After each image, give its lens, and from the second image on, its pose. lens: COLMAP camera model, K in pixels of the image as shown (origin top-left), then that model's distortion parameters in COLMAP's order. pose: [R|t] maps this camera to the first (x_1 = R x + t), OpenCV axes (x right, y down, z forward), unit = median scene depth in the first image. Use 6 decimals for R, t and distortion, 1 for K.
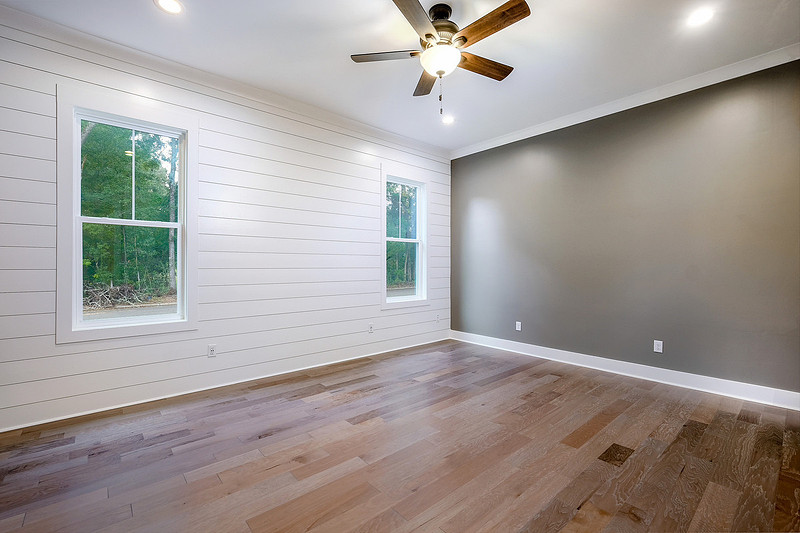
lens RADIAL K [[349.9, 0, 394.6], [0, 349.9, 271.8], [0, 0, 1]] dist [-0.006684, 0.001847]
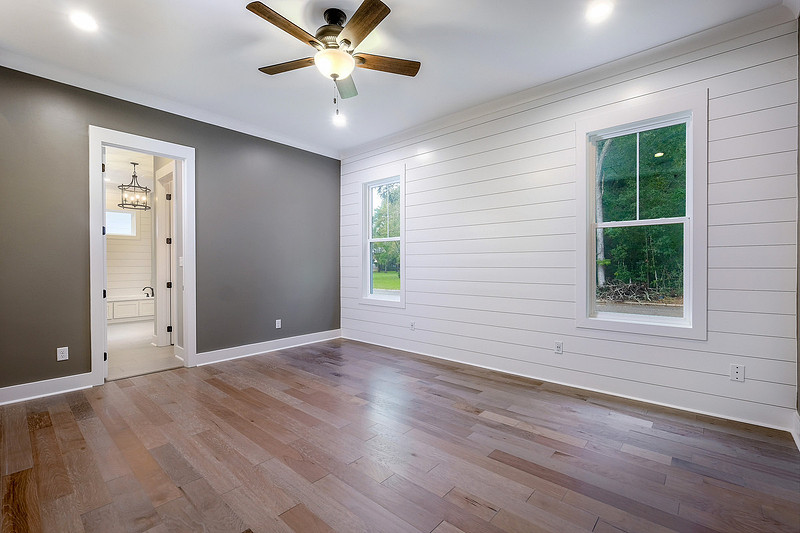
lens RADIAL K [[349.9, 0, 401.8], [0, 349.9, 260.4], [0, 0, 1]] dist [-0.006684, 0.001847]
pose [[0.128306, -0.013548, -0.991642, 0.821903], [-0.015432, 0.999758, -0.015656, -0.012158], [0.991615, 0.017312, 0.128066, 0.730183]]
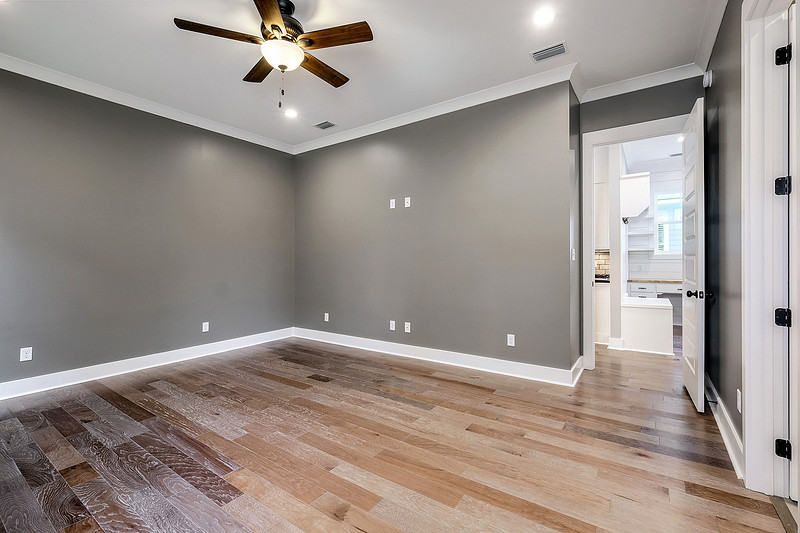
lens RADIAL K [[349.9, 0, 405.3], [0, 349.9, 264.6], [0, 0, 1]] dist [-0.006684, 0.001847]
pose [[-0.250099, -0.008613, 0.968182, -0.619635], [0.025852, 0.999545, 0.015570, -0.007459], [-0.967875, 0.028923, -0.249762, 0.620175]]
